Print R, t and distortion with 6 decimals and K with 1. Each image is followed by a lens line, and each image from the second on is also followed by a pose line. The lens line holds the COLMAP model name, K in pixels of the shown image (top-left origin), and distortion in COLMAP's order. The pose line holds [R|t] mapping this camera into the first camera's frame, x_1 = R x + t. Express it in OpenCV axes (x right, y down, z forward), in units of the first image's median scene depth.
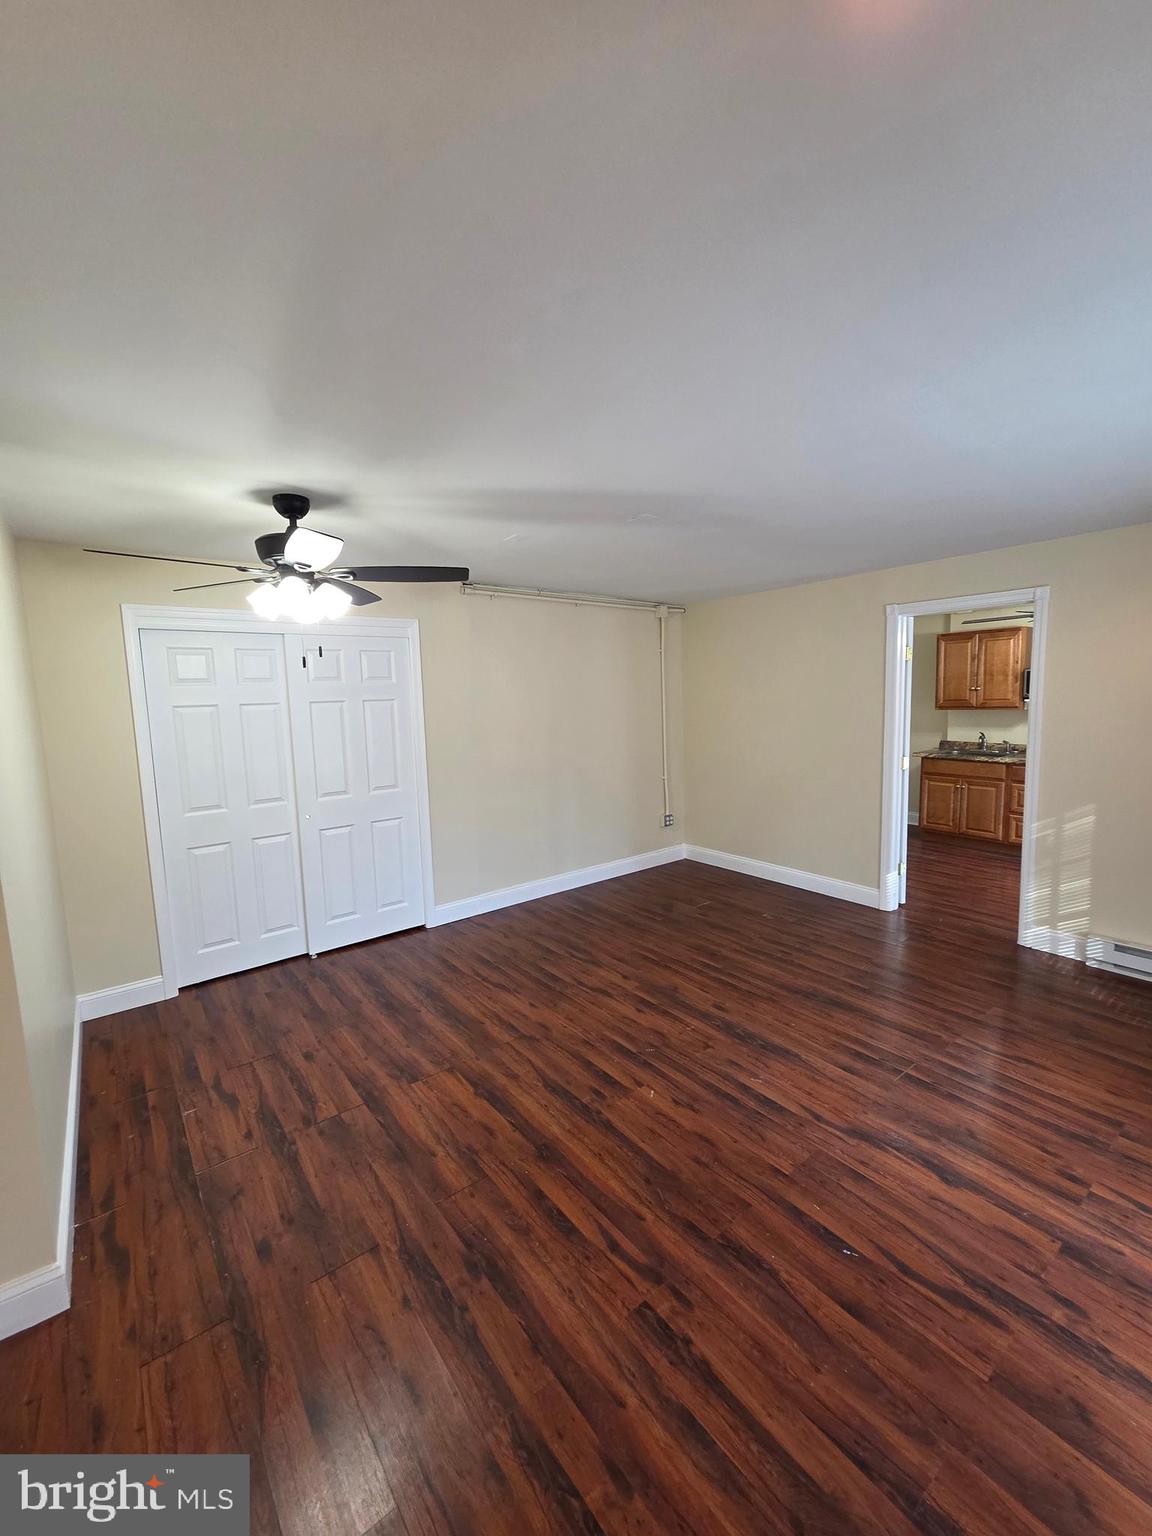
lens RADIAL K [[626.2, 0, 578.6], [0, 626.2, 761.1], [0, 0, 1]] dist [0.003651, 0.000077]
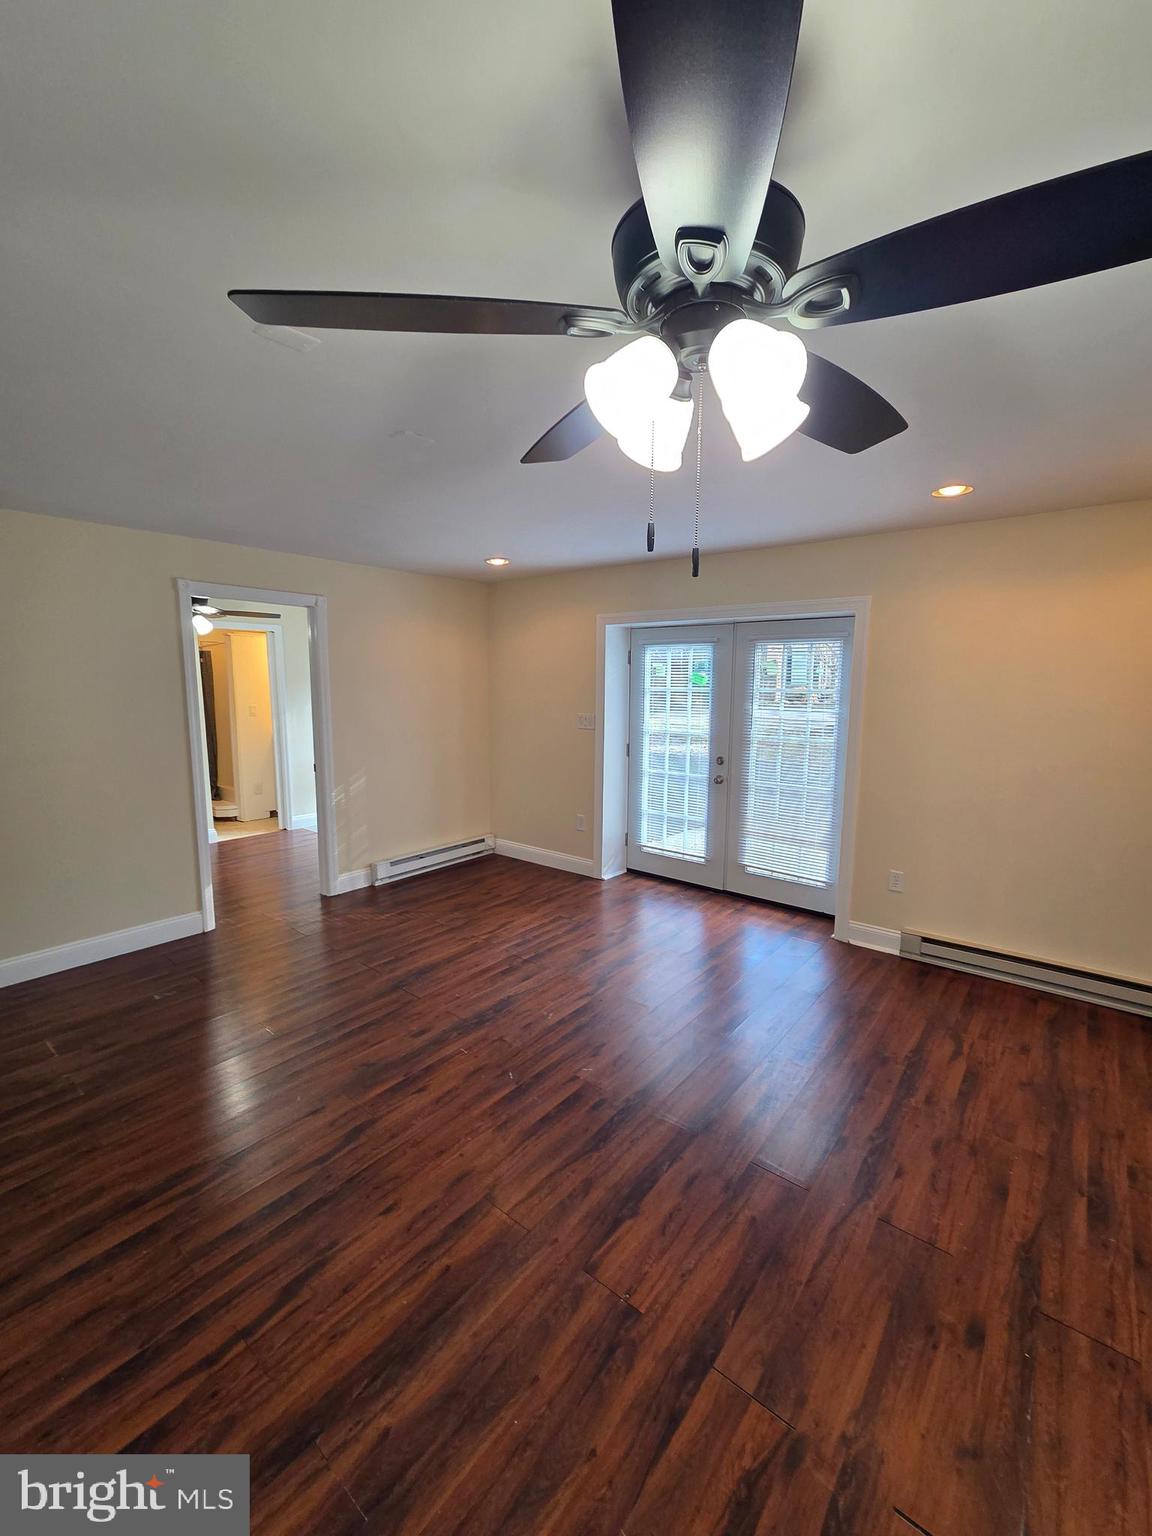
lens RADIAL K [[626.2, 0, 578.6], [0, 626.2, 761.1], [0, 0, 1]] dist [0.003651, 0.000077]
pose [[-0.223034, -0.098433, 0.969828, -0.793840], [0.106980, 0.986408, 0.124718, -0.089048], [-0.968923, 0.131568, -0.209472, 1.127051]]
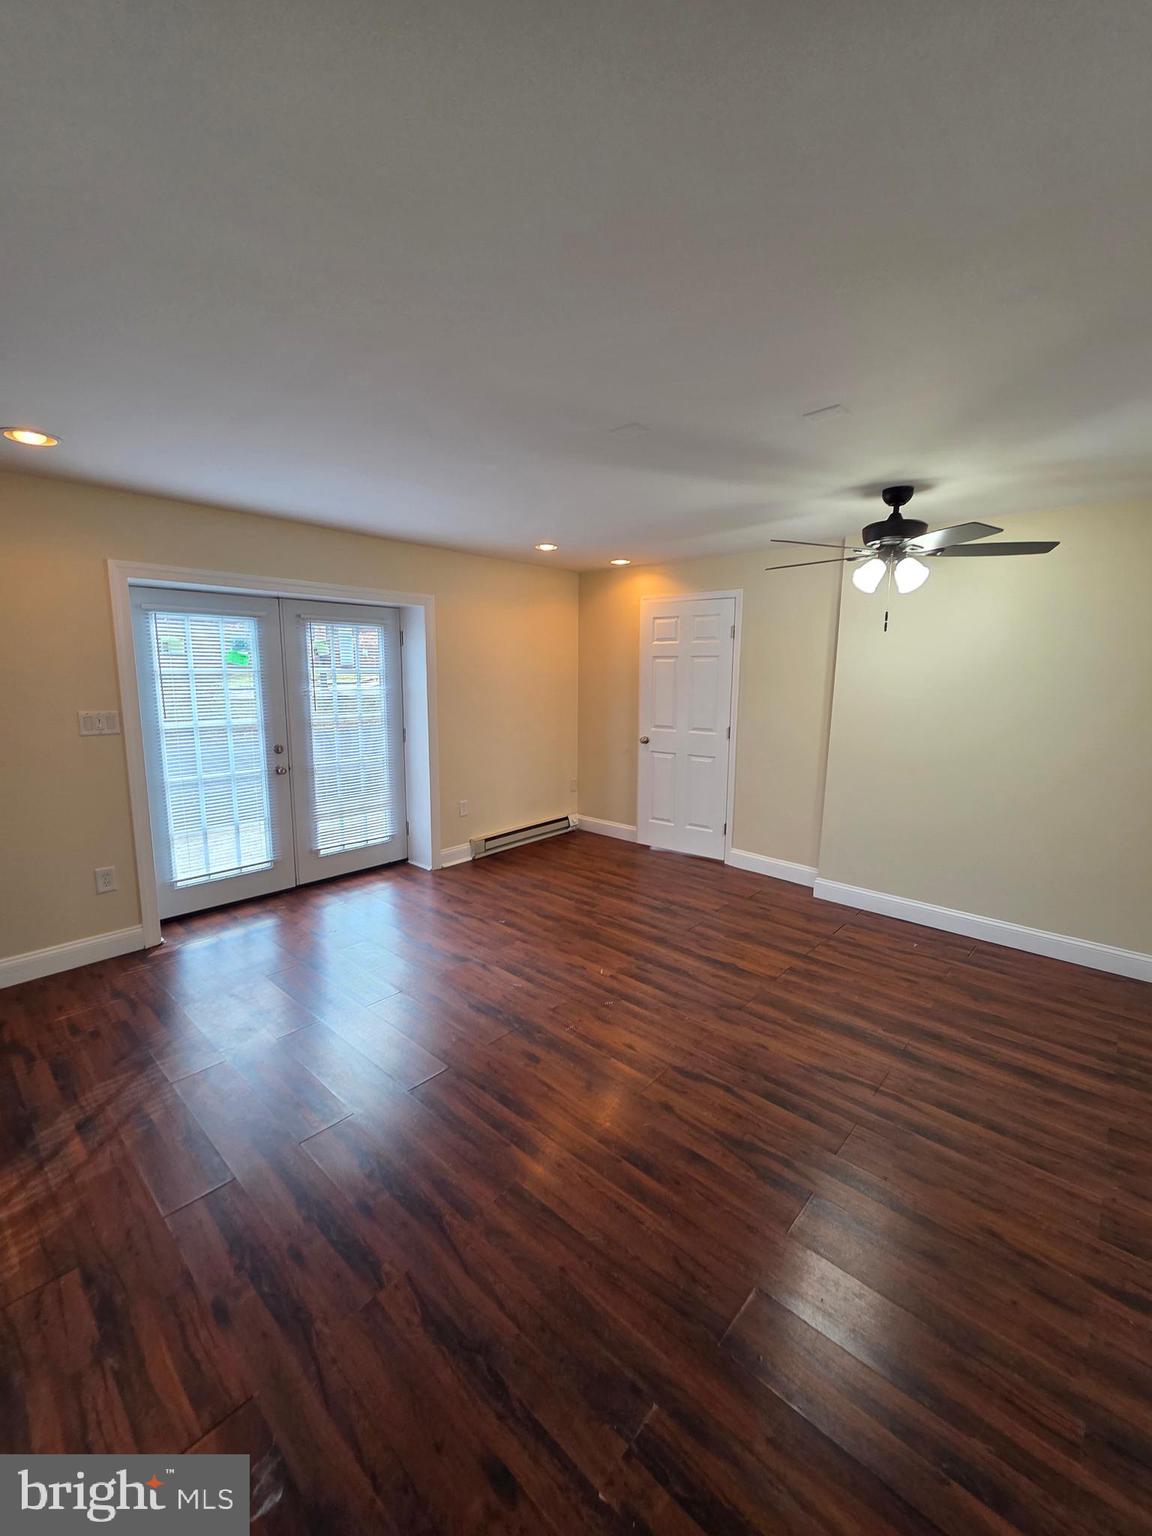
lens RADIAL K [[626.2, 0, 578.6], [0, 626.2, 761.1], [0, 0, 1]] dist [0.003651, 0.000077]
pose [[-0.986432, 0.043570, -0.158281, 0.339406], [0.001111, 0.965889, 0.258954, -0.215571], [0.164165, 0.255264, -0.952833, 2.050694]]
